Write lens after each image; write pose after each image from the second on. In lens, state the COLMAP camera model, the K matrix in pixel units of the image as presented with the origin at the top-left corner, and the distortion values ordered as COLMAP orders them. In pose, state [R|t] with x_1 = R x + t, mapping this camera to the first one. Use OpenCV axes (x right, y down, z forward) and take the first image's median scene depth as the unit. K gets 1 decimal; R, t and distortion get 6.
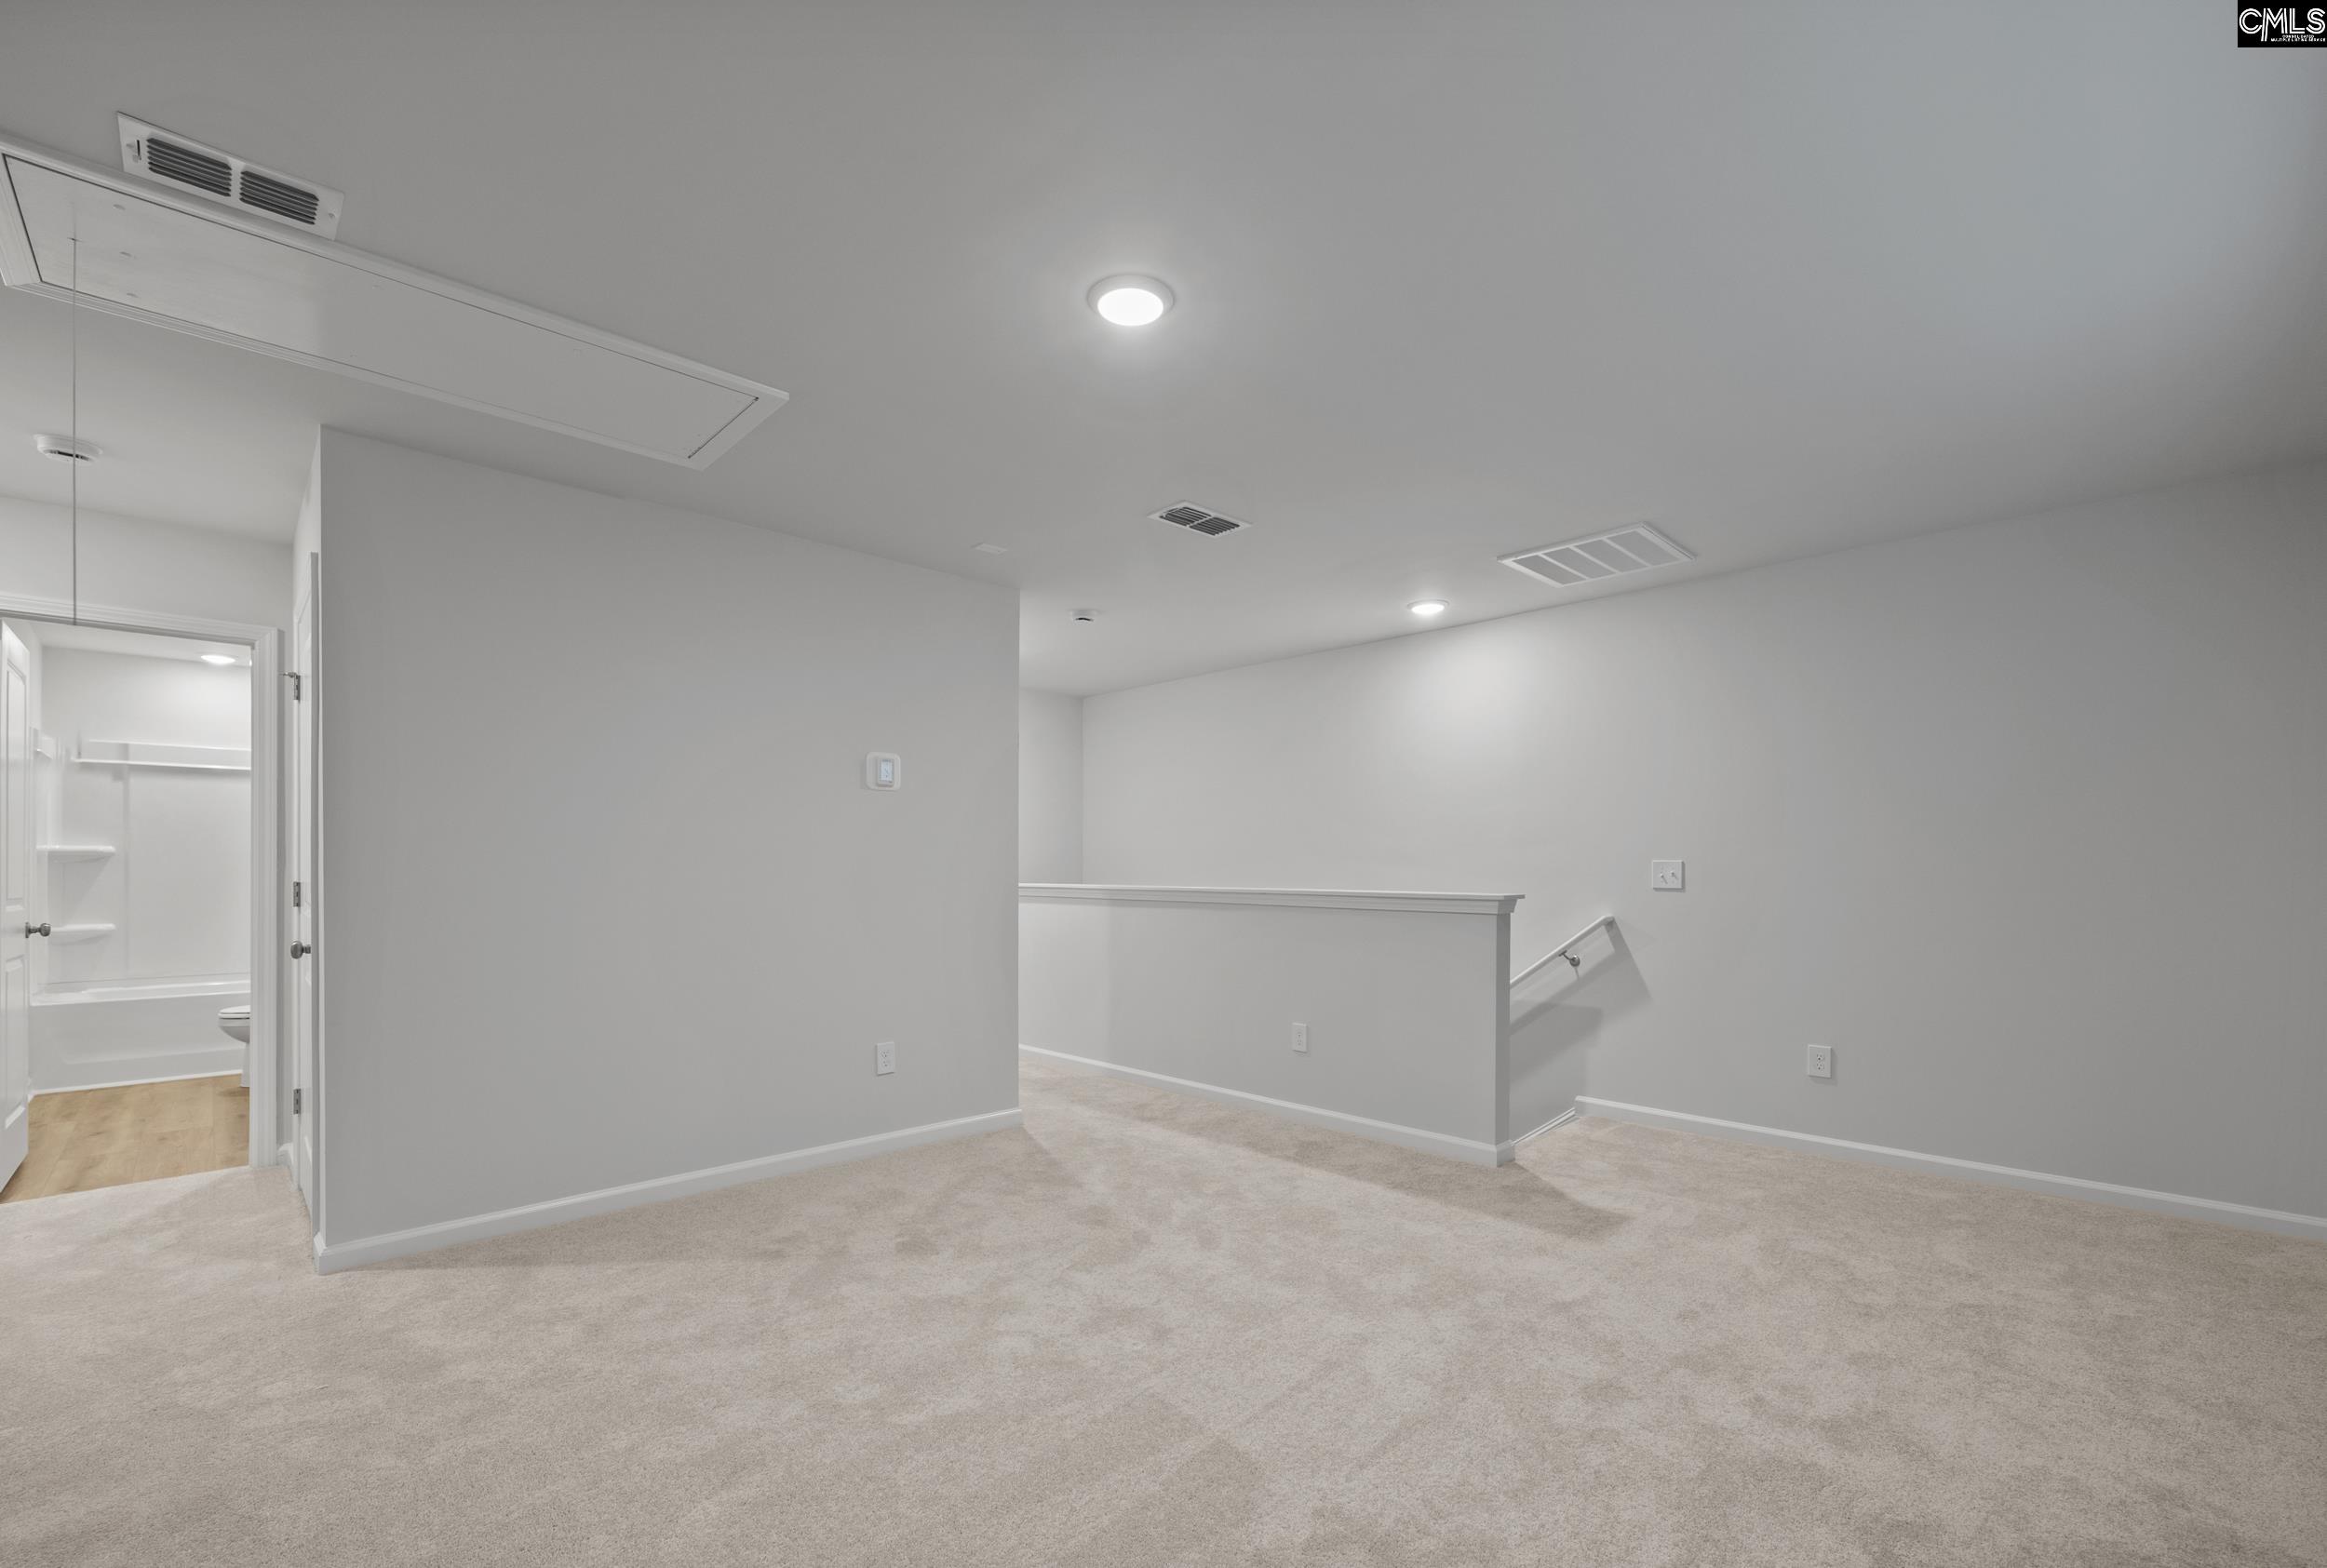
lens RADIAL K [[1010.5, 0, 1162.1], [0, 1010.5, 863.6], [0, 0, 1]] dist [0.001038, 0.000068]
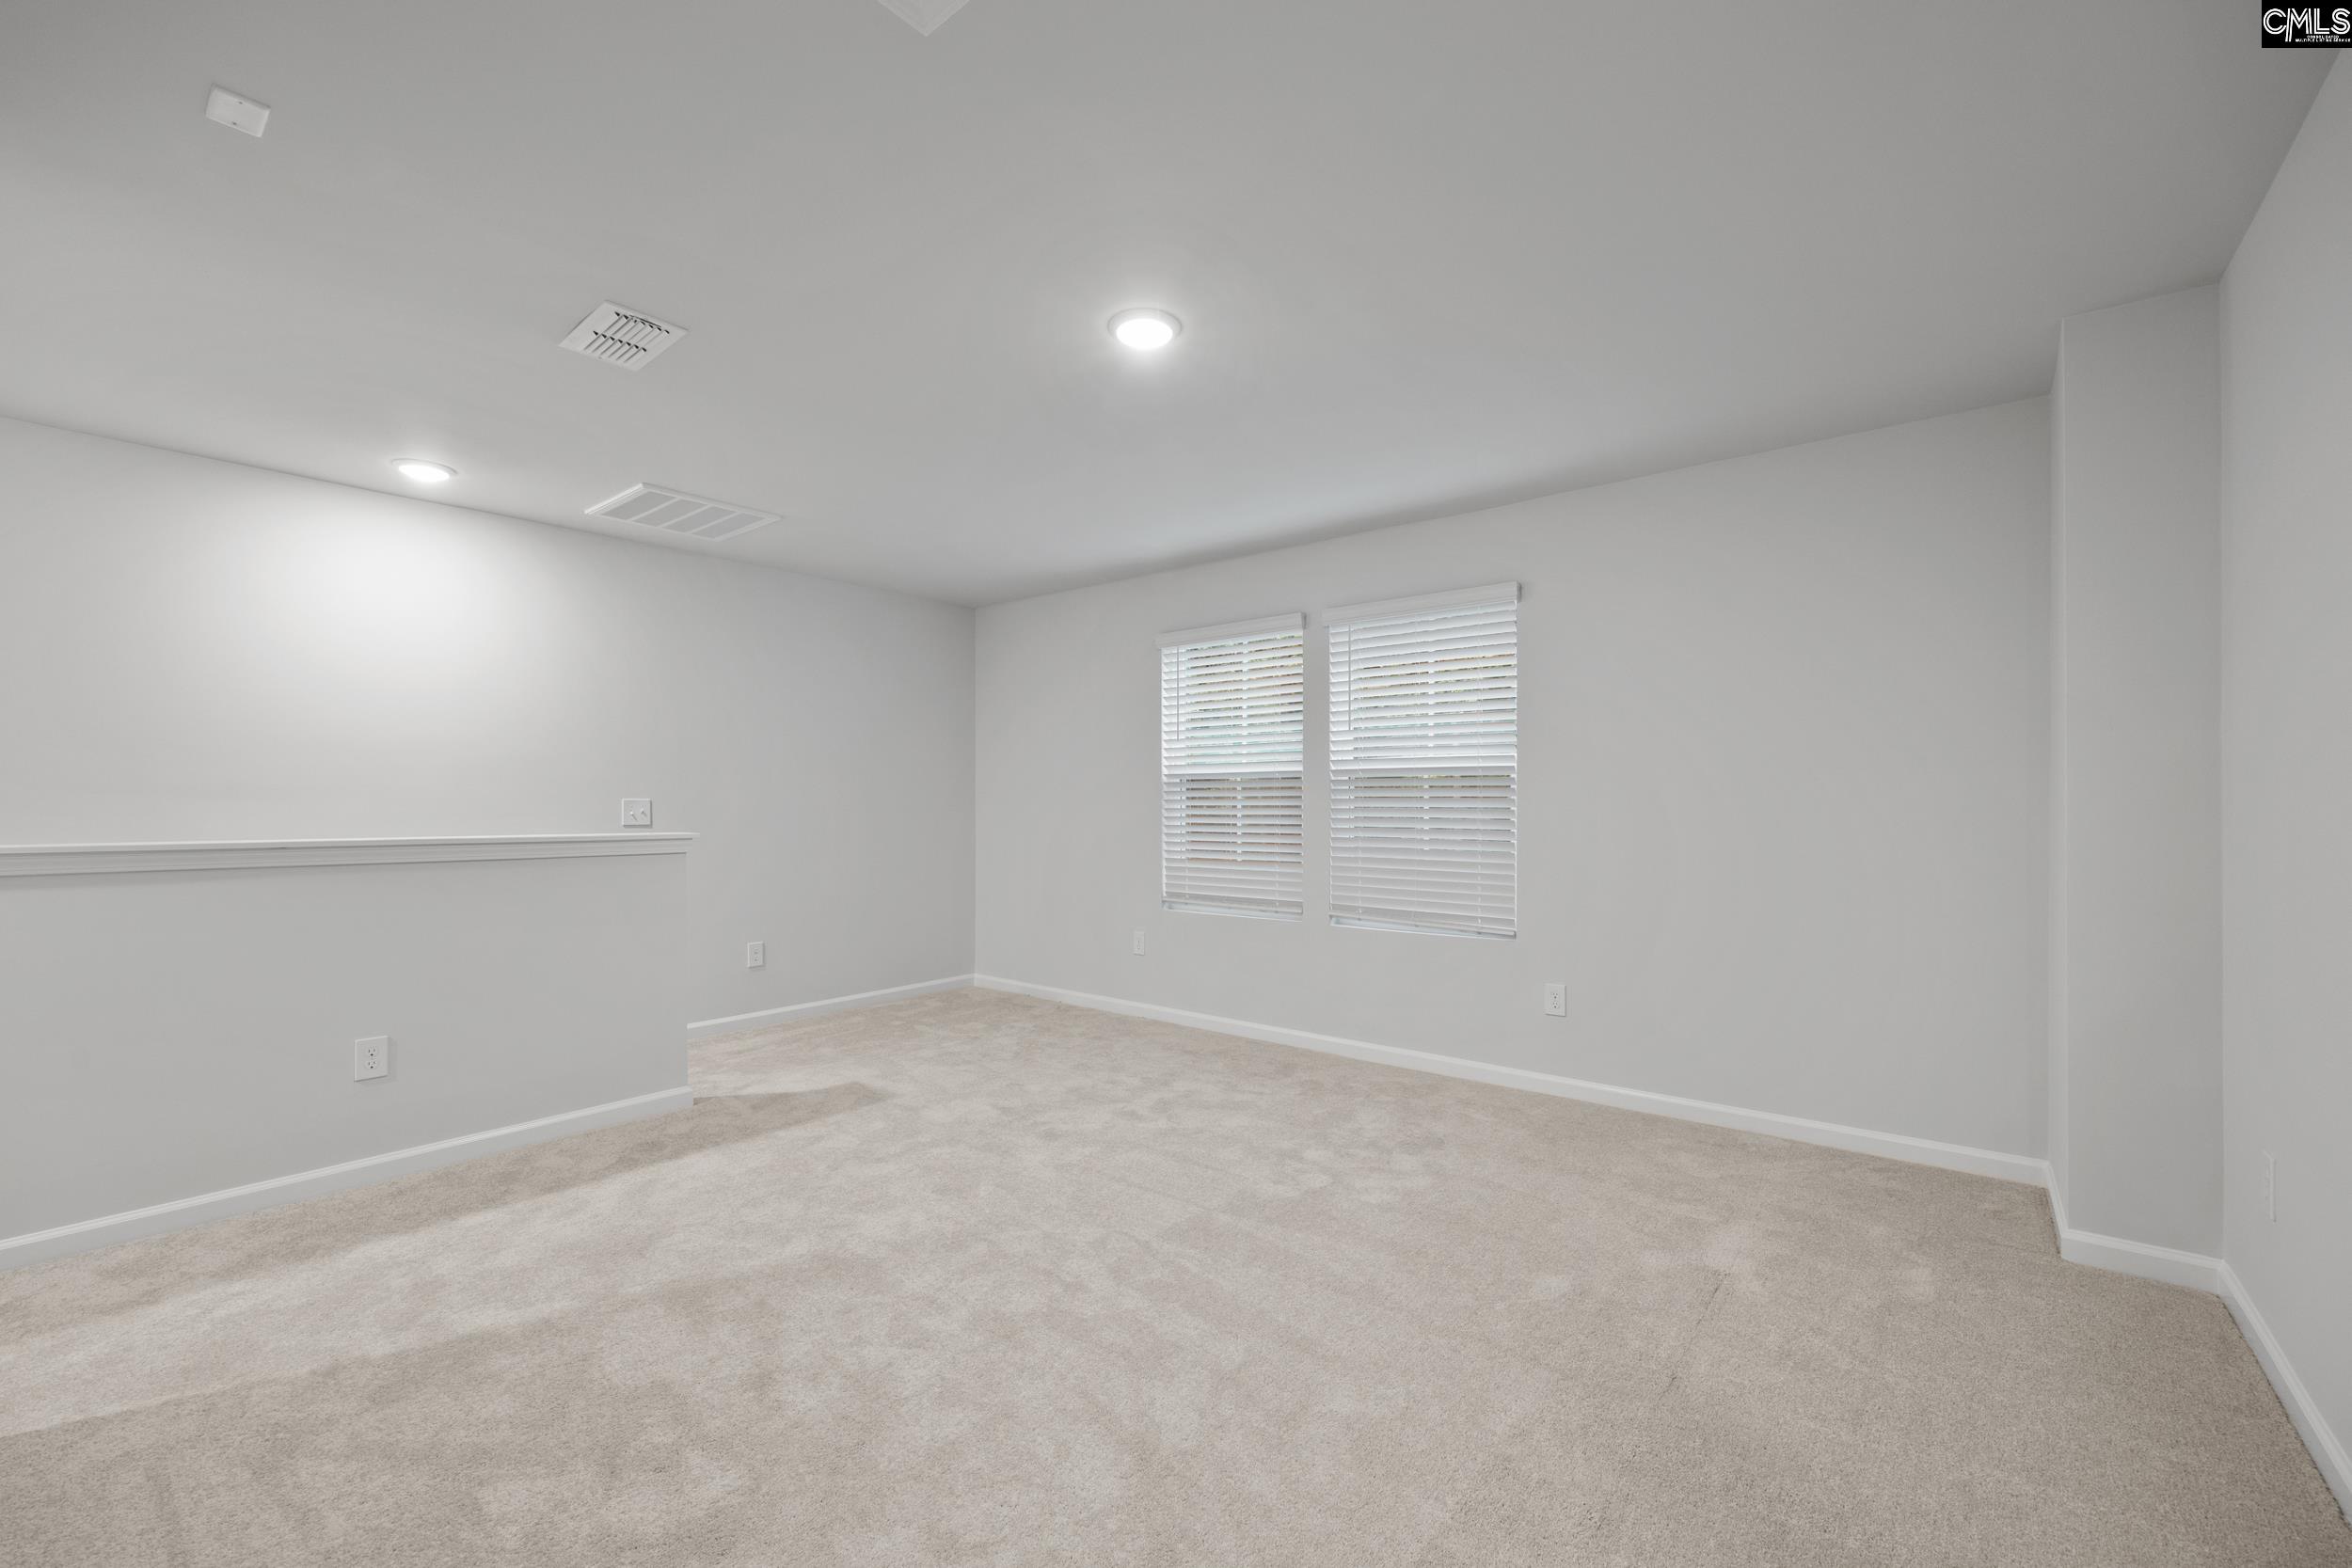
lens RADIAL K [[958.7, 0, 1174.8], [0, 958.7, 808.7], [0, 0, 1]] dist [-0.000590, -0.000114]
pose [[-0.124399, -0.003934, 0.992225, -0.736090], [-0.003346, 0.999988, 0.003546, 0.001544], [-0.992227, -0.002878, -0.124410, 0.710698]]
